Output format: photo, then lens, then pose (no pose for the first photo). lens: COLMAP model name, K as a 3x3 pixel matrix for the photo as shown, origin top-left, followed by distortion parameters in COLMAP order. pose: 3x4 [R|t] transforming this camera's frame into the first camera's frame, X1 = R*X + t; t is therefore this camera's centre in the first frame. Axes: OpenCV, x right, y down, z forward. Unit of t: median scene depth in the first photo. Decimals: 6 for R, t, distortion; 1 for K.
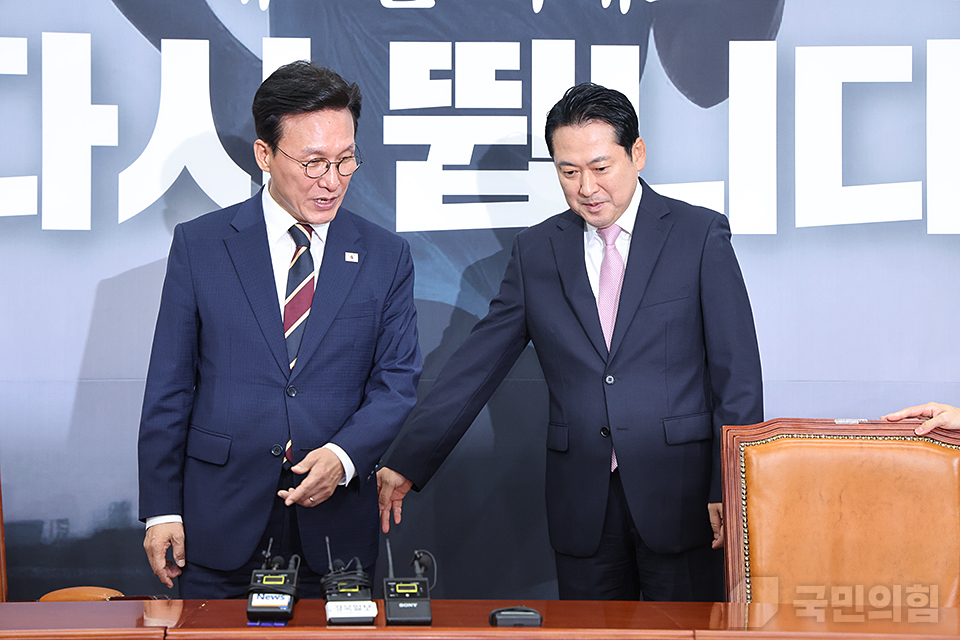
lens RADIAL K [[2368.4, 0, 487.8], [0, 2368.4, 318.7], [0, 0, 1]] dist [0.478614, 0.000000]
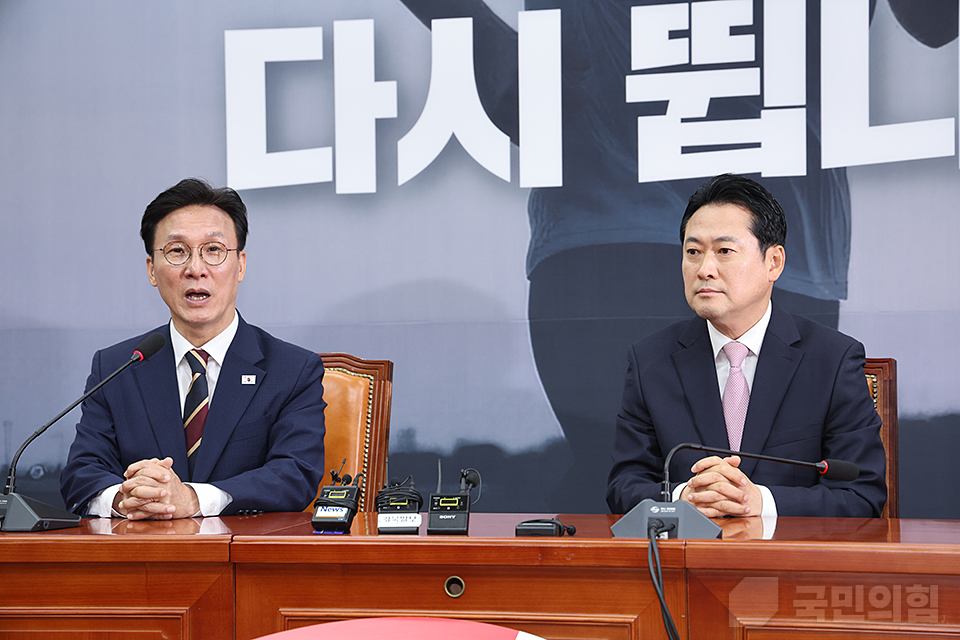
lens RADIAL K [[2208.3, 0, 477.7], [0, 2208.3, 341.0], [0, 0, 1]] dist [0.422450, 0.000000]
pose [[0.962914, -0.020398, -0.269037, 0.162957], [0.030147, 0.999028, 0.032155, 0.001355], [0.268119, -0.039074, 0.962593, -0.006479]]
